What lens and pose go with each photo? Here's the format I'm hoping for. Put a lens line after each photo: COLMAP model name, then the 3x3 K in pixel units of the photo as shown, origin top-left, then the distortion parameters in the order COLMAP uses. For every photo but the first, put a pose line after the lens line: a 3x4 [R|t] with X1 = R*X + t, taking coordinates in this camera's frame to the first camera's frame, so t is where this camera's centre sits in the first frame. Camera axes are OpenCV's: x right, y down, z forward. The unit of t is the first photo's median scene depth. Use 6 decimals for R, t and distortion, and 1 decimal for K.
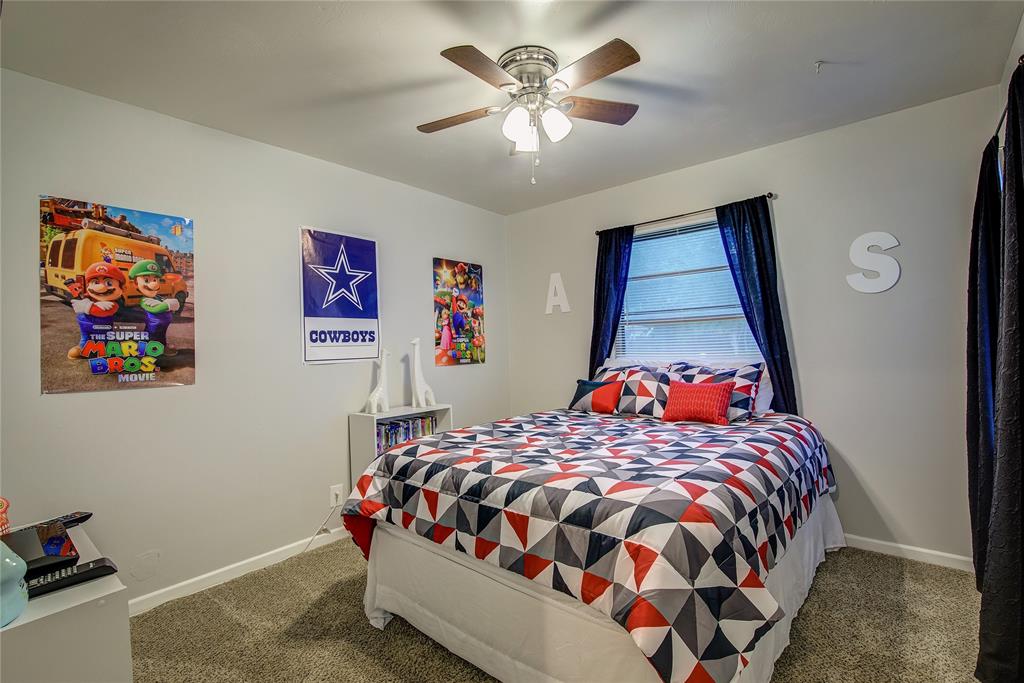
lens RADIAL K [[465.8, 0, 516.5], [0, 465.8, 345.3], [0, 0, 1]] dist [-0.002326, 0.001033]
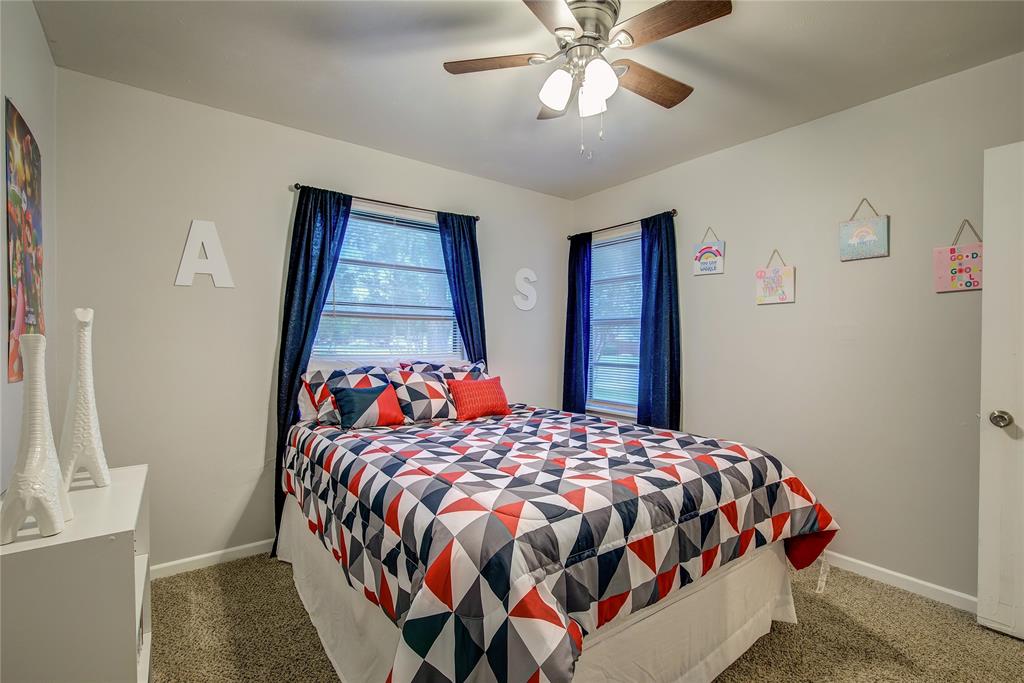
lens RADIAL K [[465.8, 0, 514.1], [0, 465.8, 346.5], [0, 0, 1]] dist [-0.002326, 0.001033]
pose [[0.217644, 0.016350, 0.975891, -0.550478], [-0.016400, 0.999780, -0.013092, 0.015484], [-0.975891, -0.013155, 0.217864, 0.610763]]
